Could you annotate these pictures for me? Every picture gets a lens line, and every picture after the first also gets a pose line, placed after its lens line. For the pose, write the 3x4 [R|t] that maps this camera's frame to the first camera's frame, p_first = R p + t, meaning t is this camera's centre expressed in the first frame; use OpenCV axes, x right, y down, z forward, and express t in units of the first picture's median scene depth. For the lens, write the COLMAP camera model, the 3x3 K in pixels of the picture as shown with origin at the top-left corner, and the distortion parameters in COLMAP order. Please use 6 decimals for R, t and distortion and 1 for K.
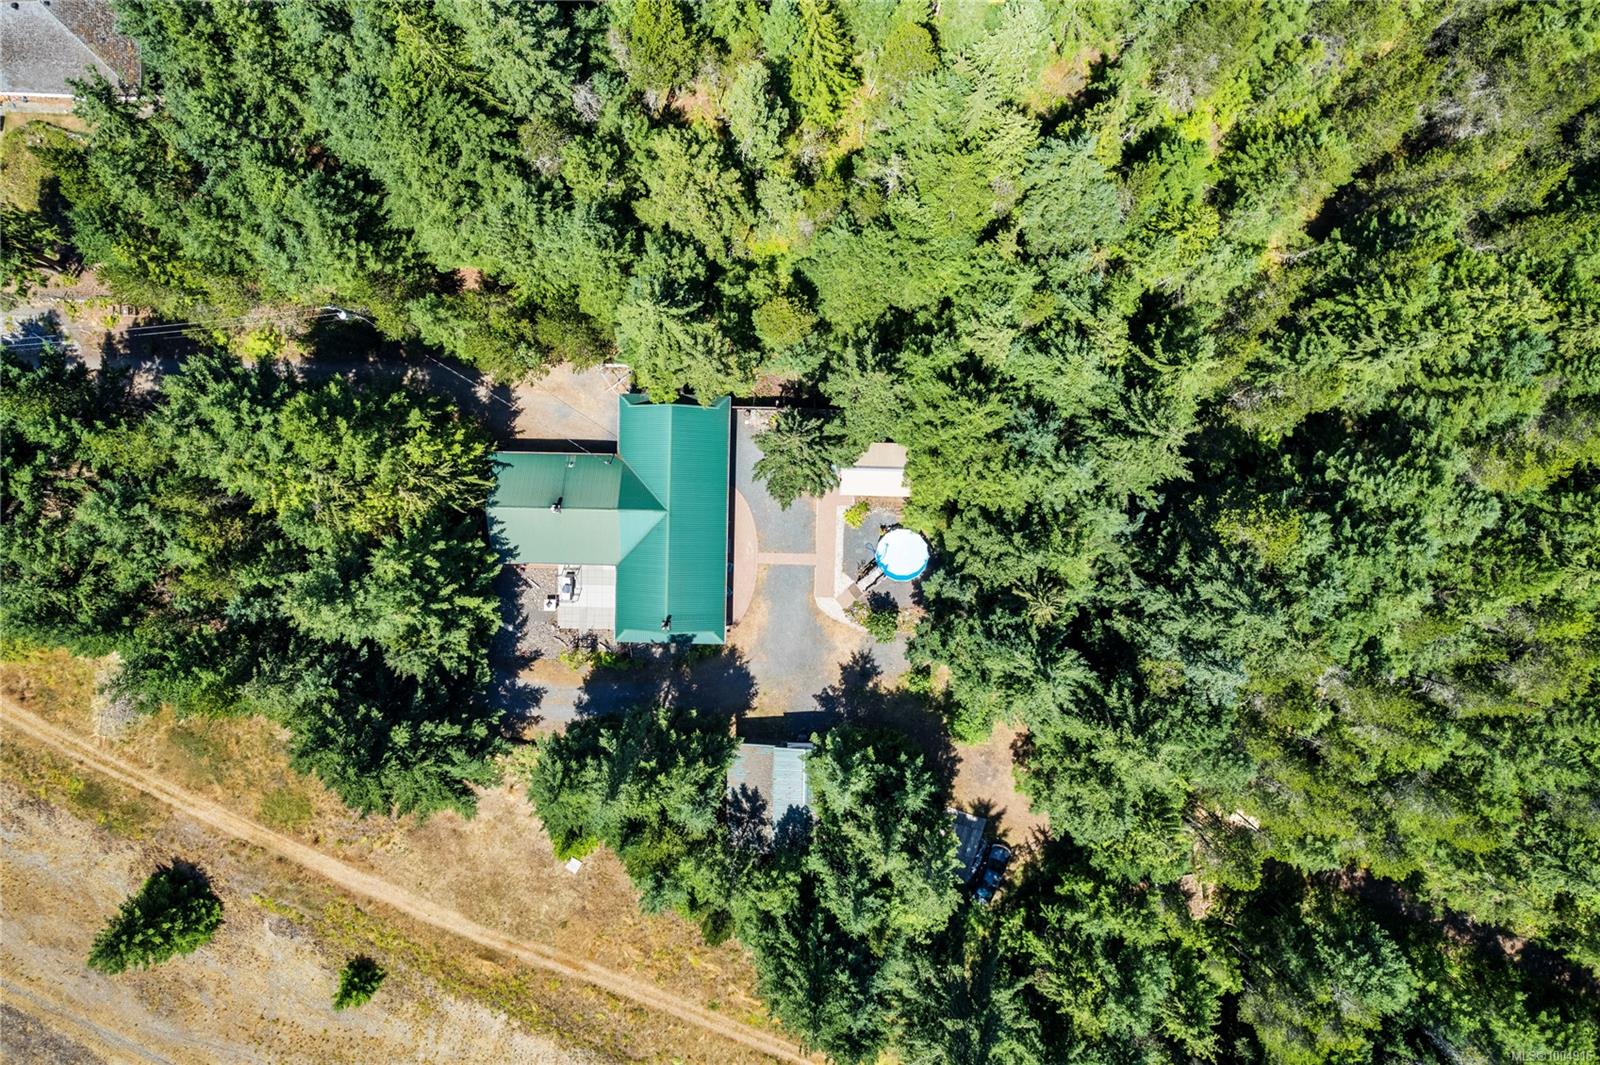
lens RADIAL K [[1016.1, 0, 806.0], [0, 1016.1, 529.3], [0, 0, 1]] dist [-0.048078, 0.008987]
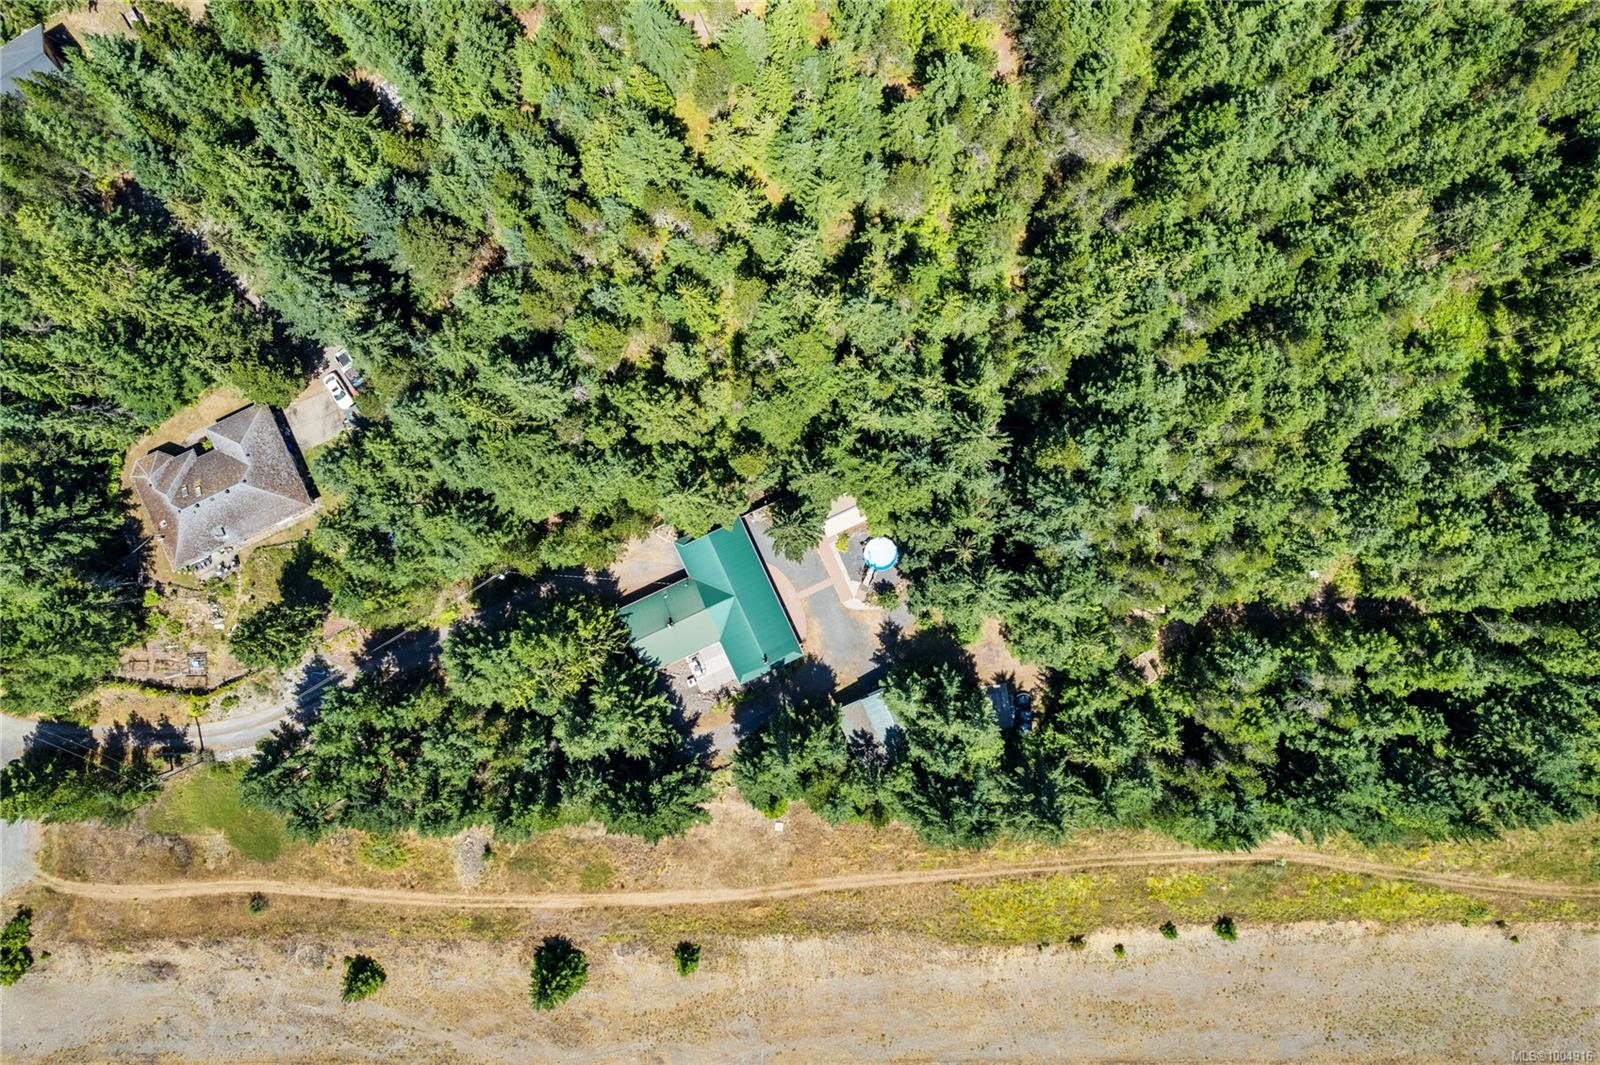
lens RADIAL K [[1016.1, 0, 792.0], [0, 1016.1, 545.9], [0, 0, 1]] dist [-0.048078, 0.008987]
pose [[0.896631, -0.442266, -0.021304, 0.013032], [0.442523, 0.896711, 0.009140, -0.067435], [0.015061, -0.017623, 0.999731, -0.626741]]
